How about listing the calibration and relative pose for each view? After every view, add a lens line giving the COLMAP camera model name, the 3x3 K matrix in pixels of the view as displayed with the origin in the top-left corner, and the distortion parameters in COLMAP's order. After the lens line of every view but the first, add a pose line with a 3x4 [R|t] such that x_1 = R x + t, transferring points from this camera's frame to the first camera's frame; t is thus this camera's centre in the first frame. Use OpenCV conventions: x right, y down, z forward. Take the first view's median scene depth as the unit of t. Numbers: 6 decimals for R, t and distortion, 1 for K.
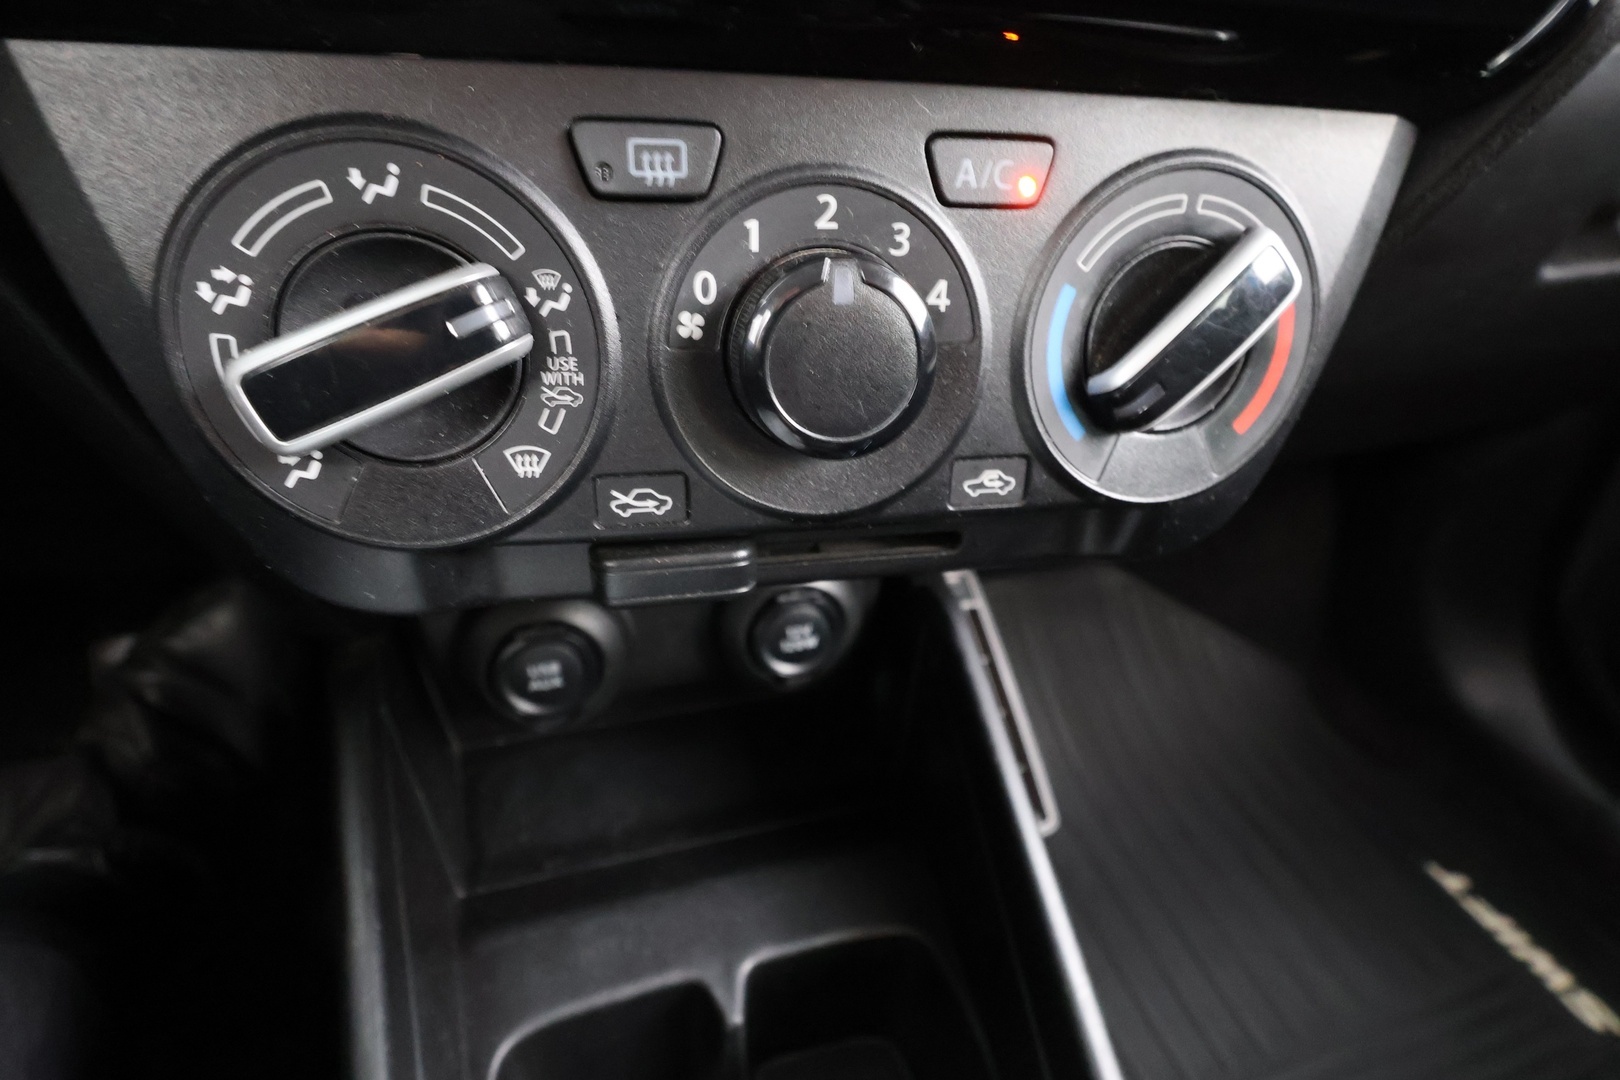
lens RADIAL K [[831.5, 0, 808.7], [0, 831.5, 538.9], [0, 0, 1]] dist [0.004185, 0.000562]
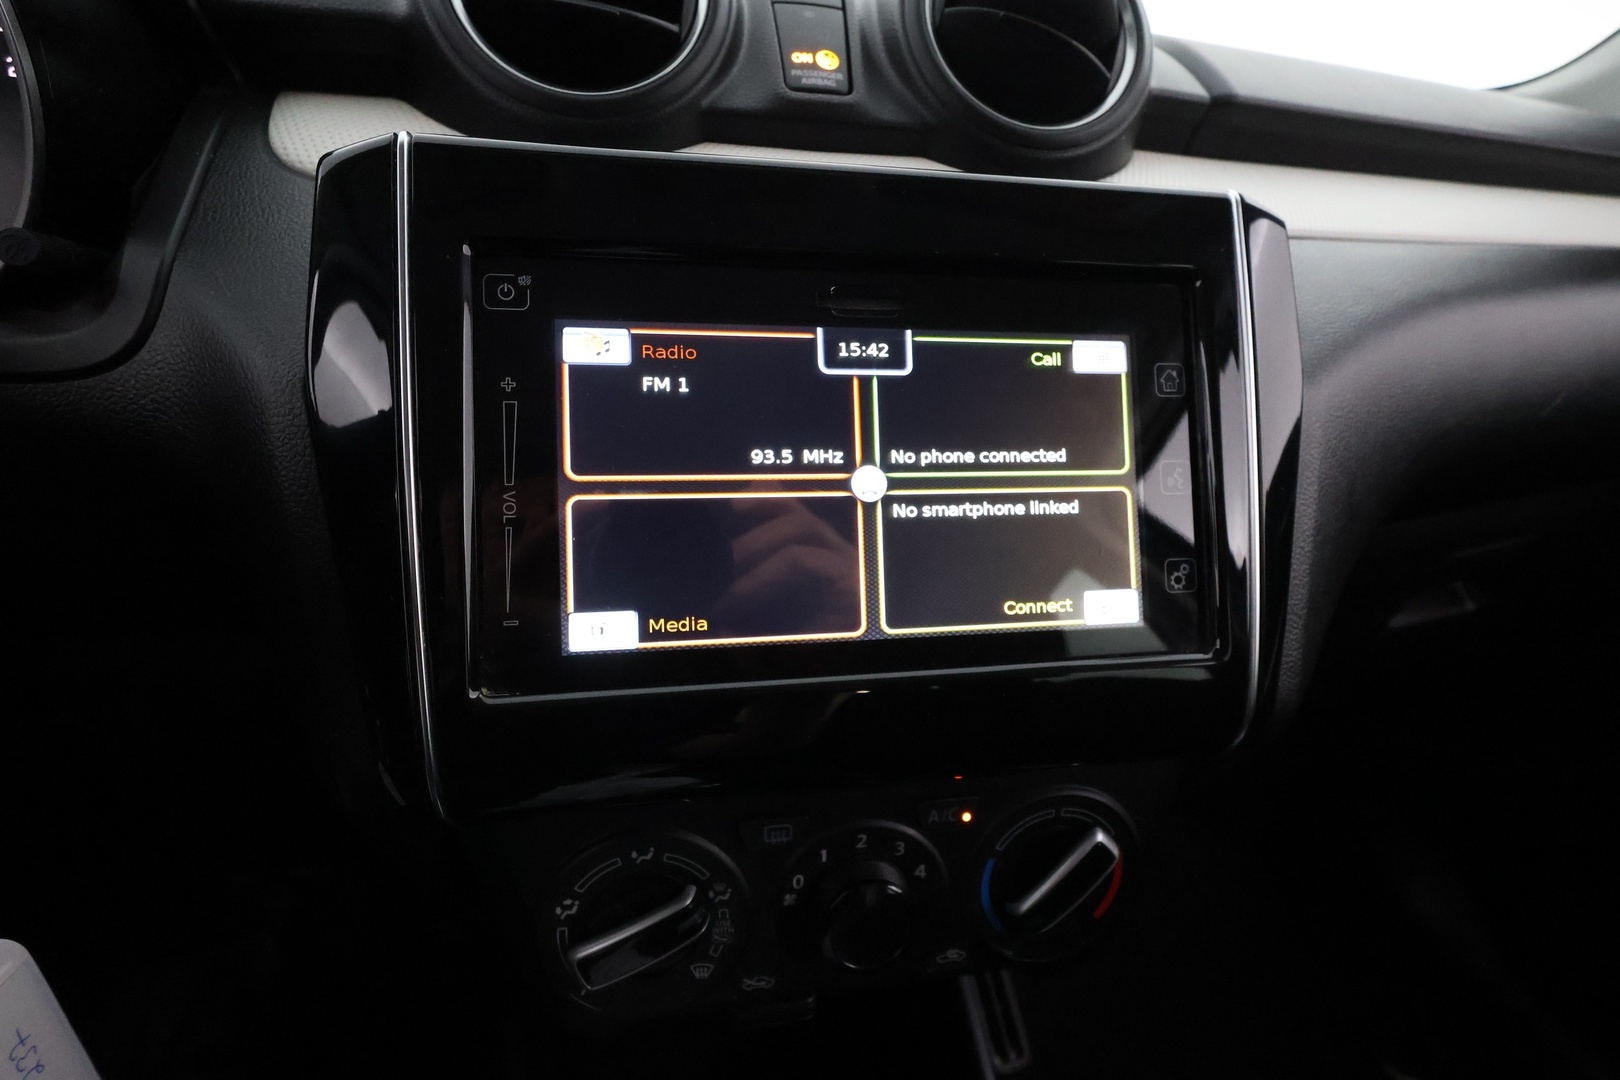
lens RADIAL K [[831.5, 0, 811.8], [0, 831.5, 539.5], [0, 0, 1]] dist [0.004185, 0.000562]
pose [[0.999897, 0.010999, -0.009238, -0.084037], [-0.011966, 0.993617, -0.112166, -0.878575], [0.007945, 0.112265, 0.993647, -1.009659]]
